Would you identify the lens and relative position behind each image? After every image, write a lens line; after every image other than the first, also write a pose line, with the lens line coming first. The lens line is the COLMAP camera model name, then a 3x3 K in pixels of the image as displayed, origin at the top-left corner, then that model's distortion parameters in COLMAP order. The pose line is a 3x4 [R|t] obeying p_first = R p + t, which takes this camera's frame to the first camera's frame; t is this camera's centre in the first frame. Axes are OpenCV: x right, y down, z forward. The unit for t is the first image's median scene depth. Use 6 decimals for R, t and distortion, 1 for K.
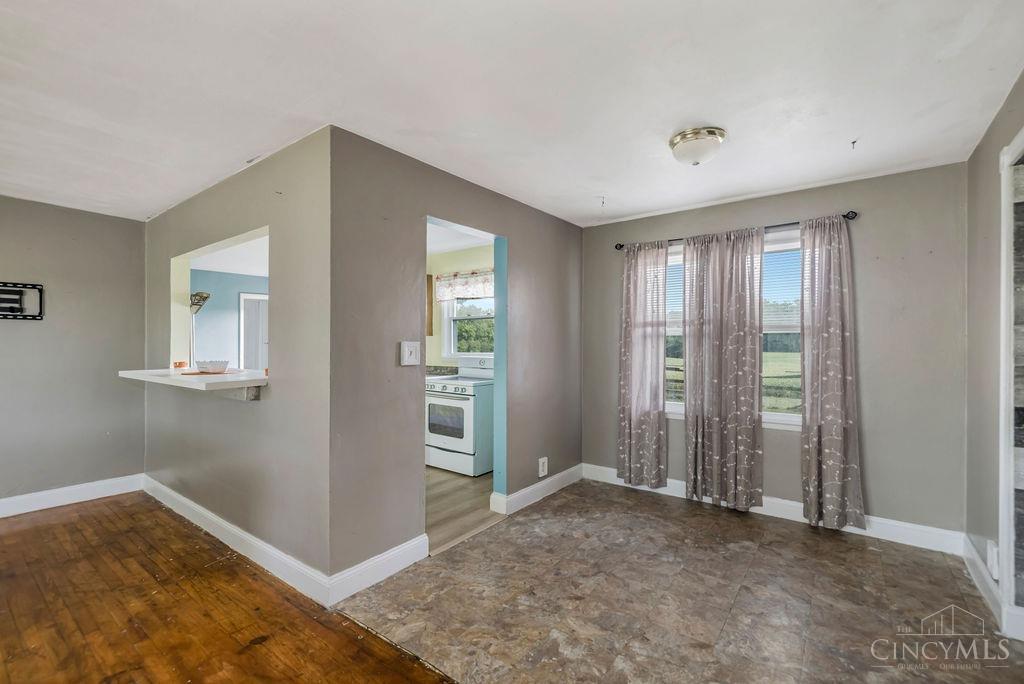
lens RADIAL K [[451.9, 0, 509.5], [0, 451.9, 342.1], [0, 0, 1]] dist [-0.000121, 0.001373]
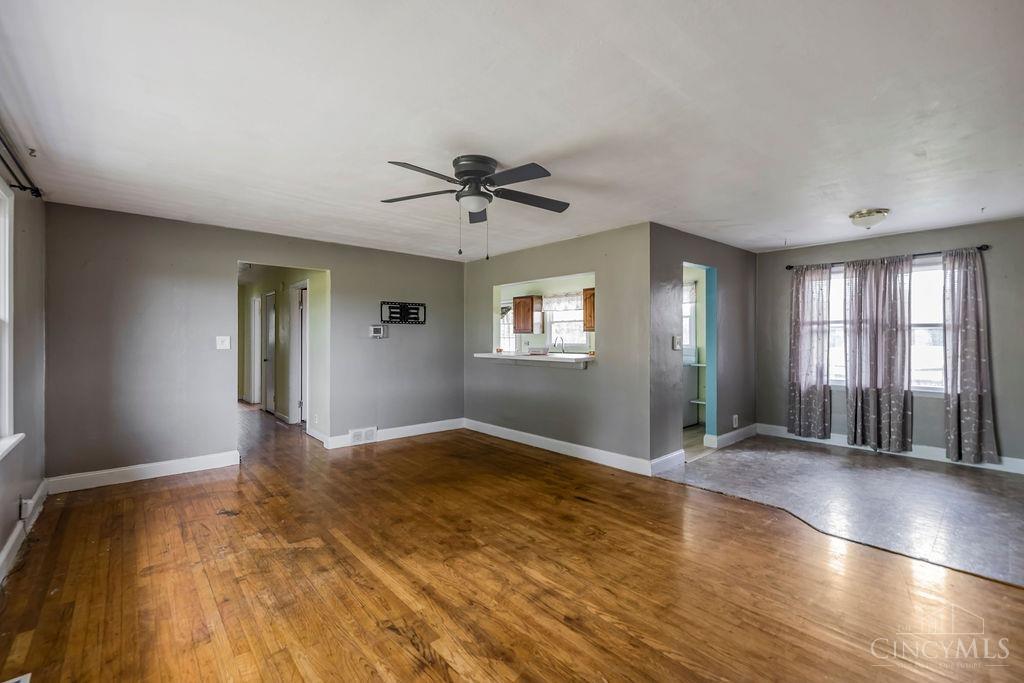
lens RADIAL K [[451.9, 0, 497.8], [0, 451.9, 335.1], [0, 0, 1]] dist [-0.000121, 0.001373]
pose [[0.979507, -0.003473, -0.201378, -0.426217], [0.003353, 0.999994, -0.000939, -0.004598], [0.201380, 0.000245, 0.979513, -0.653485]]
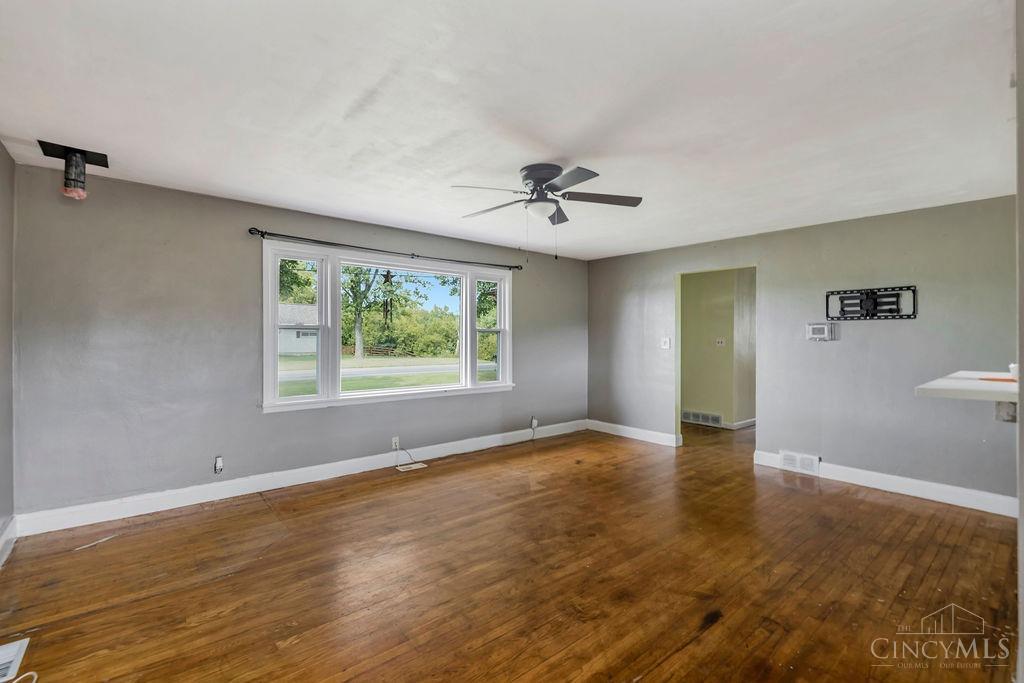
lens RADIAL K [[451.9, 0, 503.0], [0, 451.9, 336.6], [0, 0, 1]] dist [-0.000121, 0.001373]
pose [[-0.233334, -0.005656, -0.972380, 0.236554], [0.000889, 0.999981, -0.006030, -0.000850], [0.972396, -0.002272, -0.233325, 0.312348]]
